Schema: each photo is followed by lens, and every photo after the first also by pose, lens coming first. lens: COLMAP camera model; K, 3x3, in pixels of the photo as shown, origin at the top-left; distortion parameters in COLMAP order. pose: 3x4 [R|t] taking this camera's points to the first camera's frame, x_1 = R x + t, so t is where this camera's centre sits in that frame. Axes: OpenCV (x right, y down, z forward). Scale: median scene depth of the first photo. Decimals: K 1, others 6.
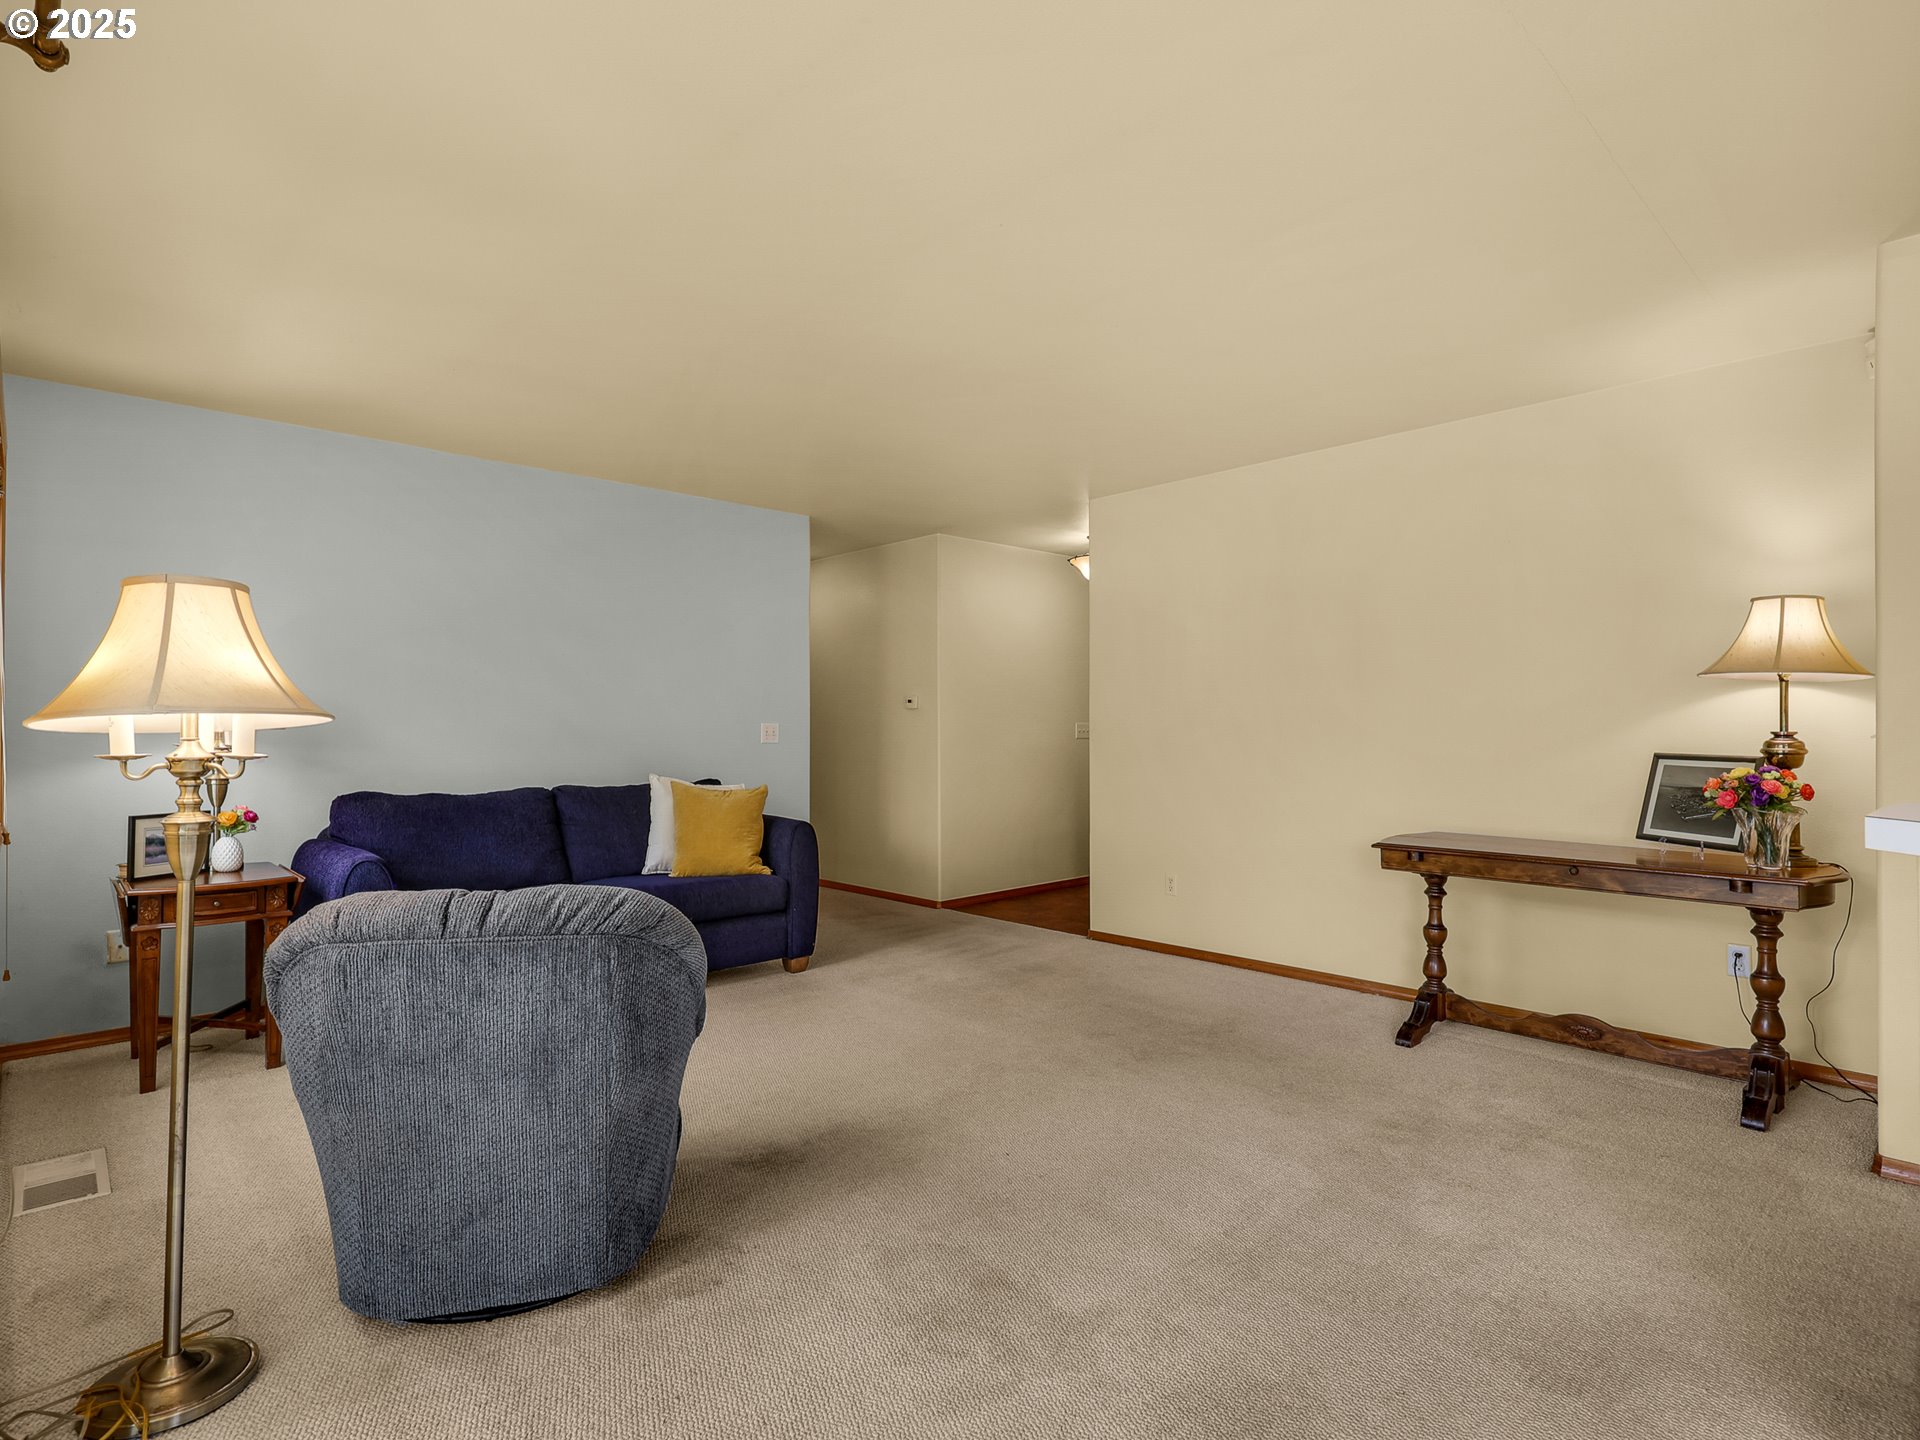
lens RADIAL K [[986.9, 0, 960.0], [0, 986.9, 720.0], [0, 0, 1]] dist [-0.001051, -0.000215]
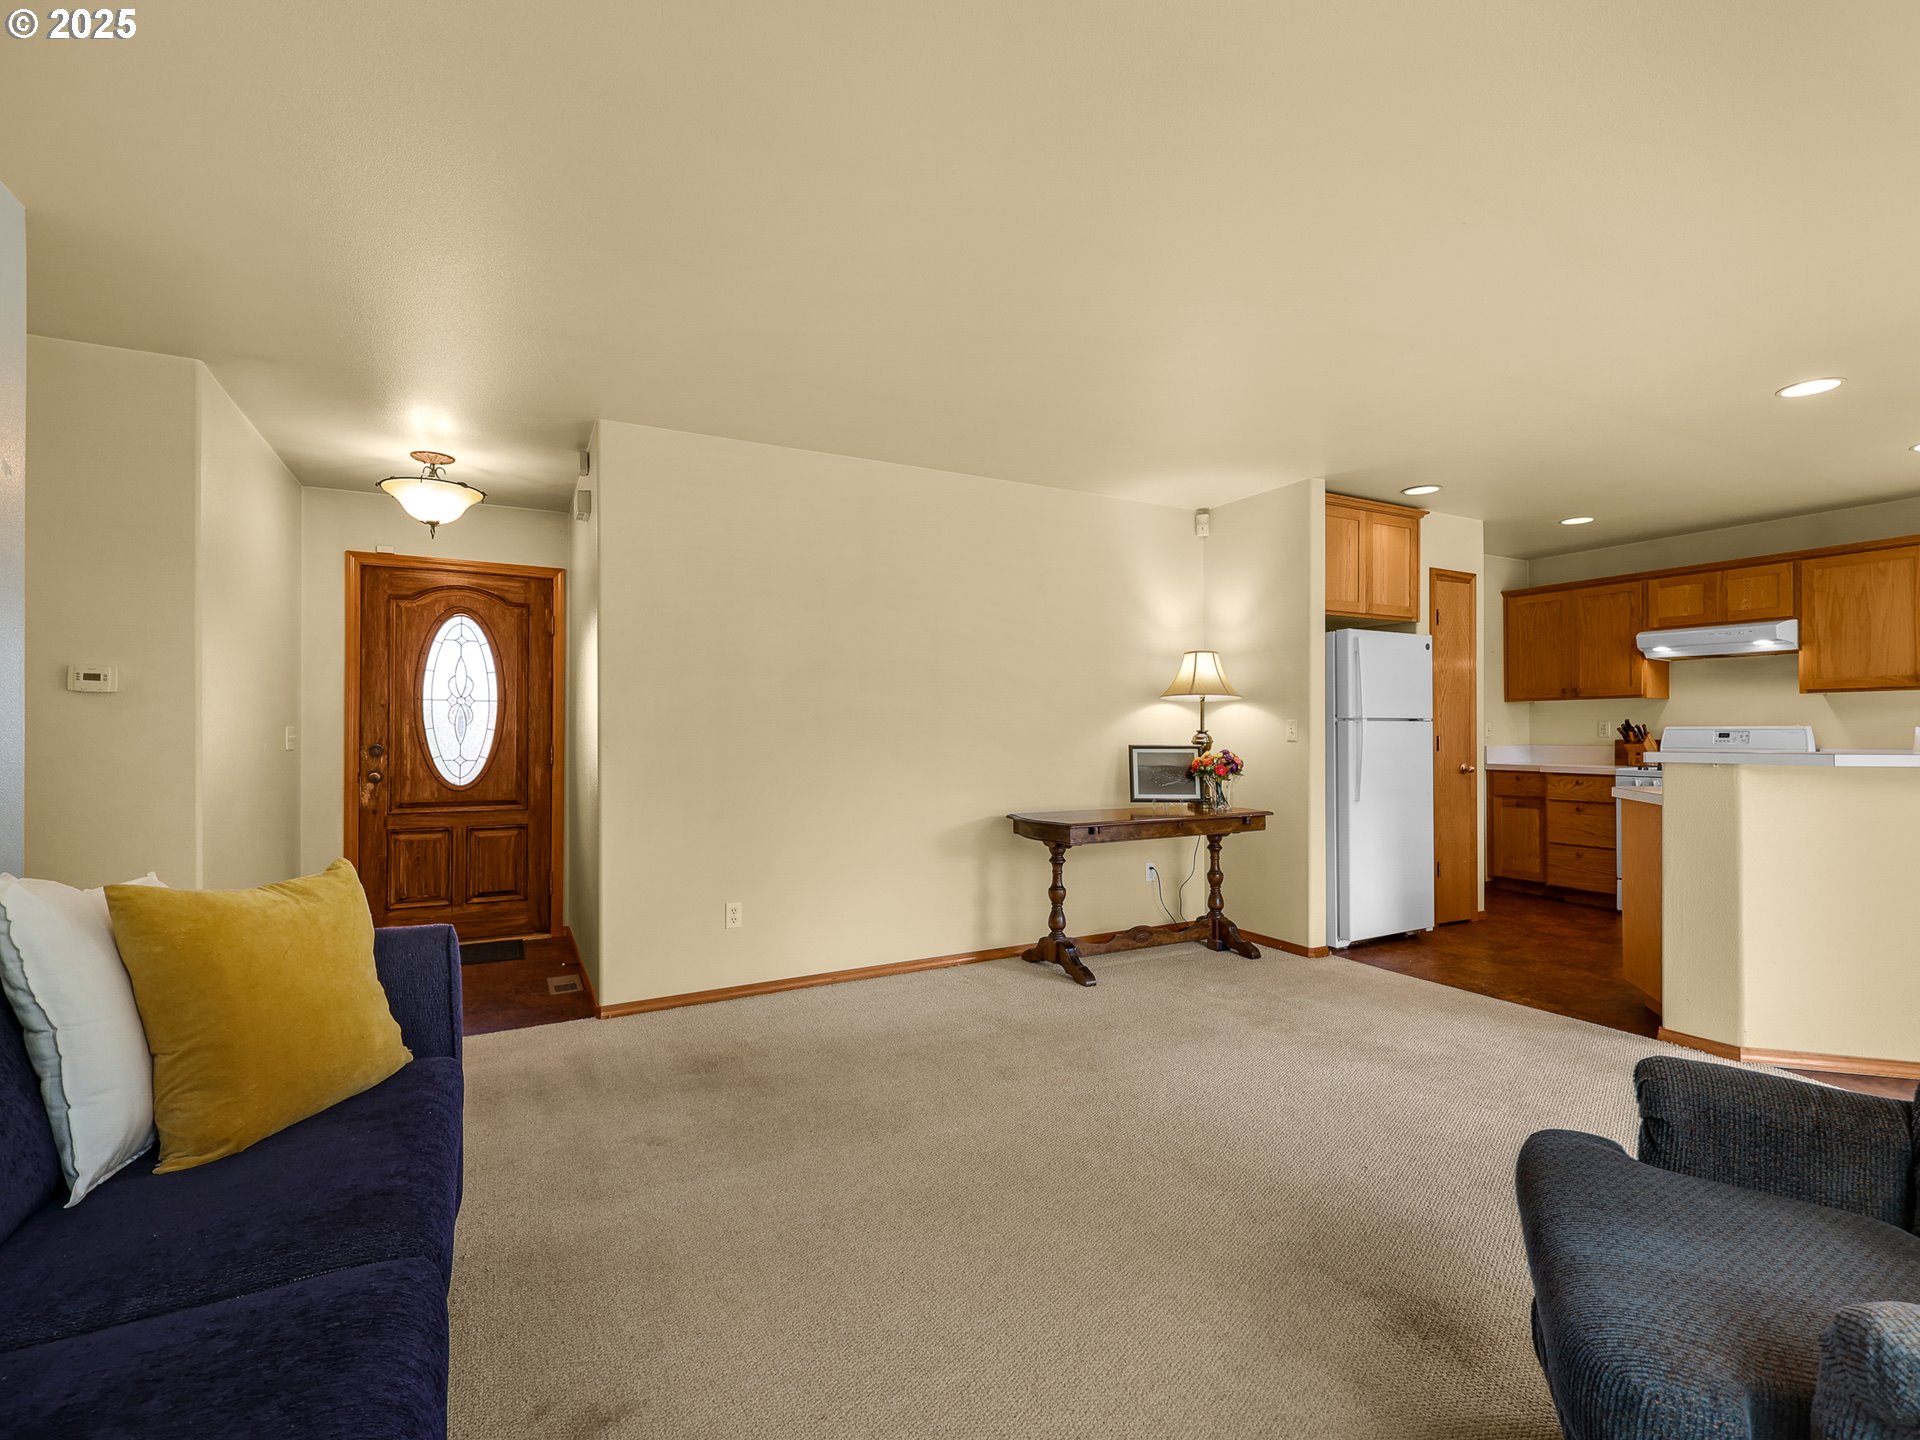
lens RADIAL K [[884.2, 0, 960.0], [0, 884.2, 720.0], [0, 0, 1]] dist [-0.001842, 0.000111]
pose [[0.262803, 0.015966, 0.964717, -0.702497], [-0.000585, 0.999866, -0.016388, 0.017587], [-0.964849, 0.003742, 0.262777, 0.915005]]
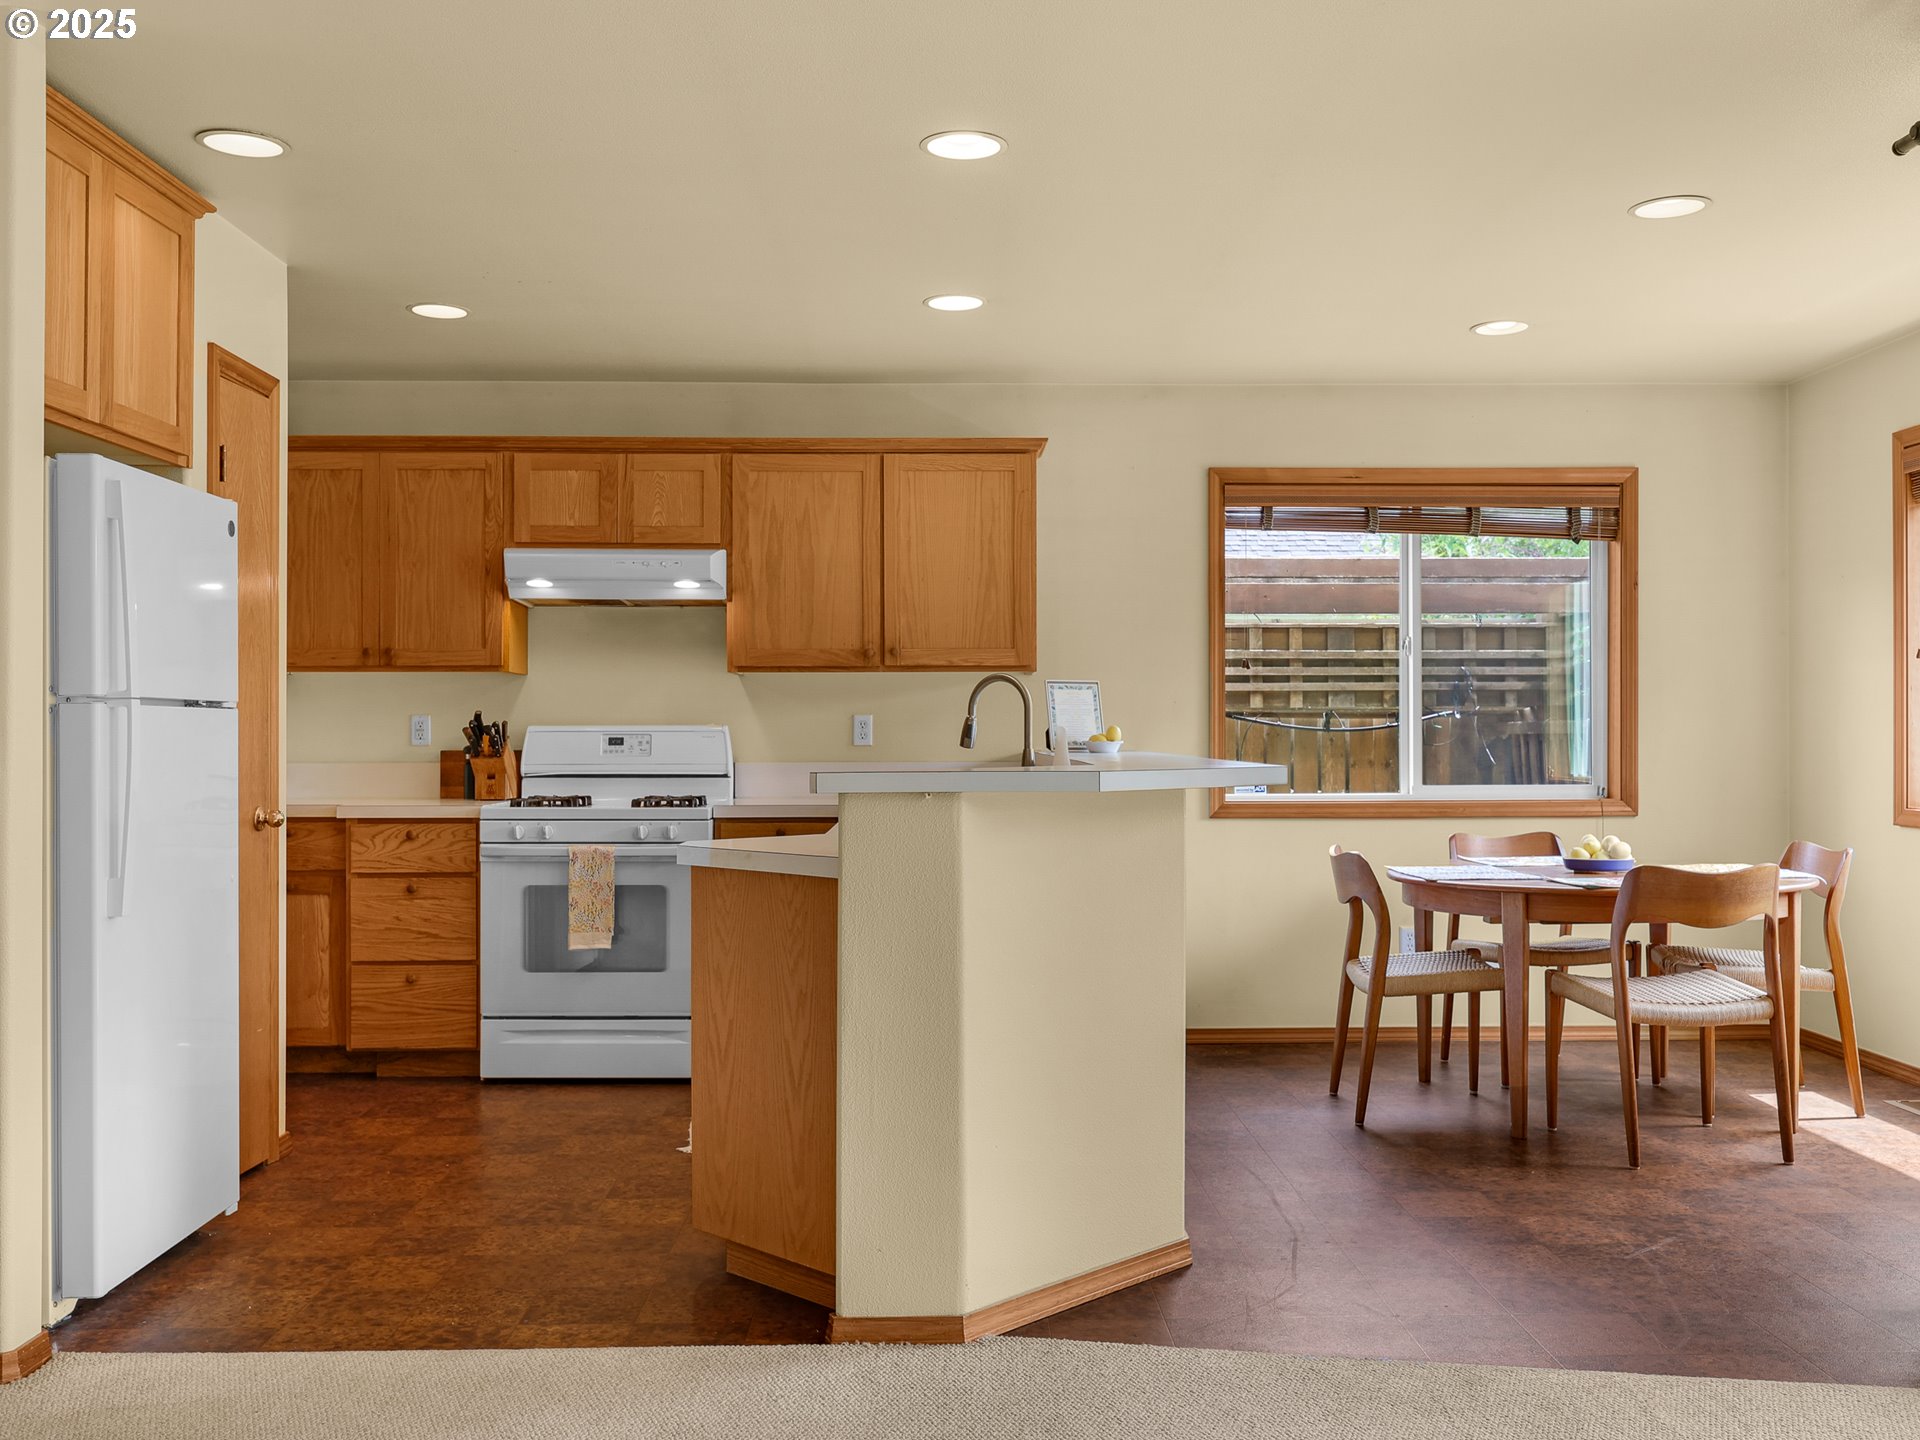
lens RADIAL K [[1726.7, 0, 960.0], [0, 1726.7, 720.0], [0, 0, 1]] dist [0.002861, -0.001280]
pose [[-0.739395, 0.010821, 0.673185, -0.264738], [0.003353, 0.999918, -0.012391, 0.019663], [-0.673264, -0.006905, -0.739370, 1.089574]]
